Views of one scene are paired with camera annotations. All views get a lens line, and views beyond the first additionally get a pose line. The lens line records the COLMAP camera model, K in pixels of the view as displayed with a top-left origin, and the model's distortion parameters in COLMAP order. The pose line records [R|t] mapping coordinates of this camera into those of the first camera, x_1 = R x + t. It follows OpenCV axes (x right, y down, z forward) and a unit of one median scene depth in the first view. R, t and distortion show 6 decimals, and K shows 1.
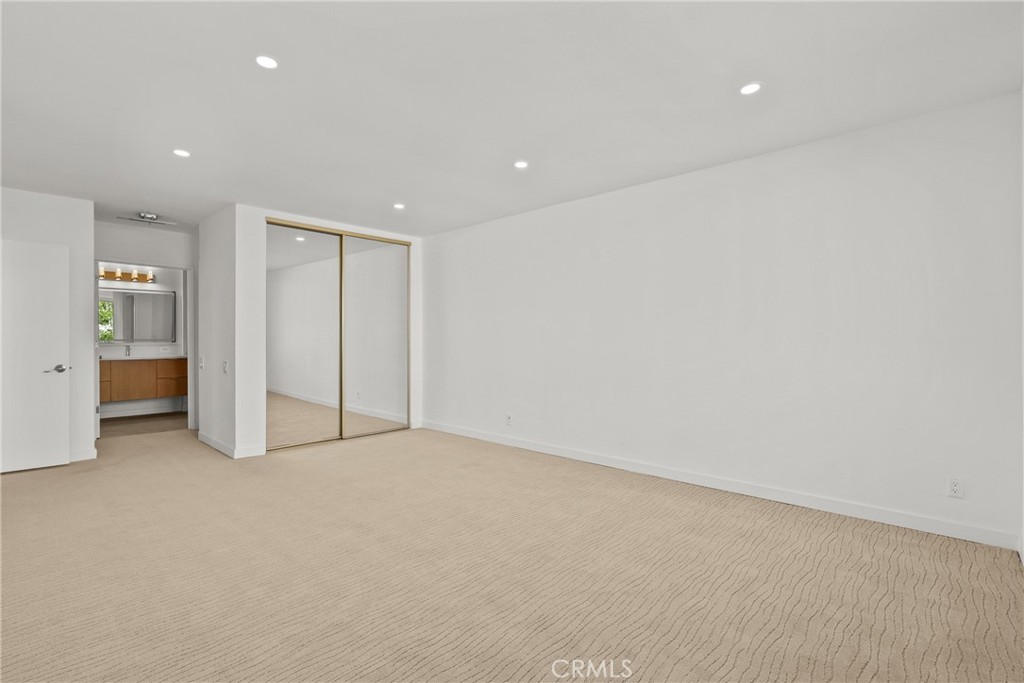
lens RADIAL K [[466.2, 0, 510.5], [0, 466.2, 344.7], [0, 0, 1]] dist [-0.001628, 0.000963]
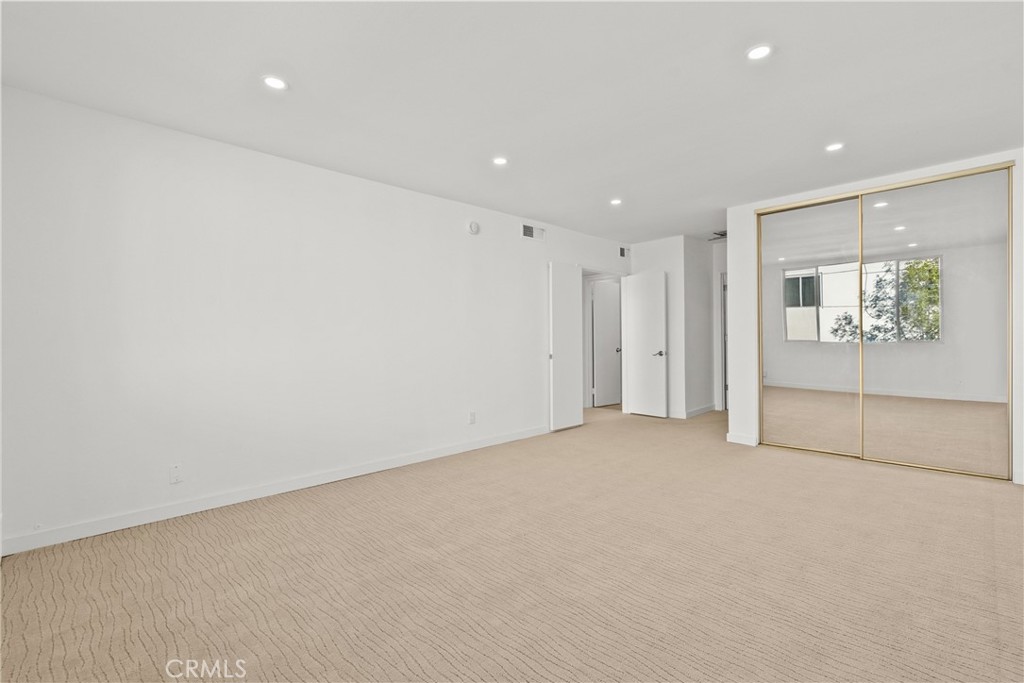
lens RADIAL K [[466.2, 0, 510.5], [0, 466.2, 344.7], [0, 0, 1]] dist [-0.001628, 0.000963]
pose [[-0.044886, 0.014229, -0.998891, 0.532072], [-0.002304, 0.999894, 0.014346, 0.002102], [0.998989, 0.002945, -0.044848, 0.542729]]
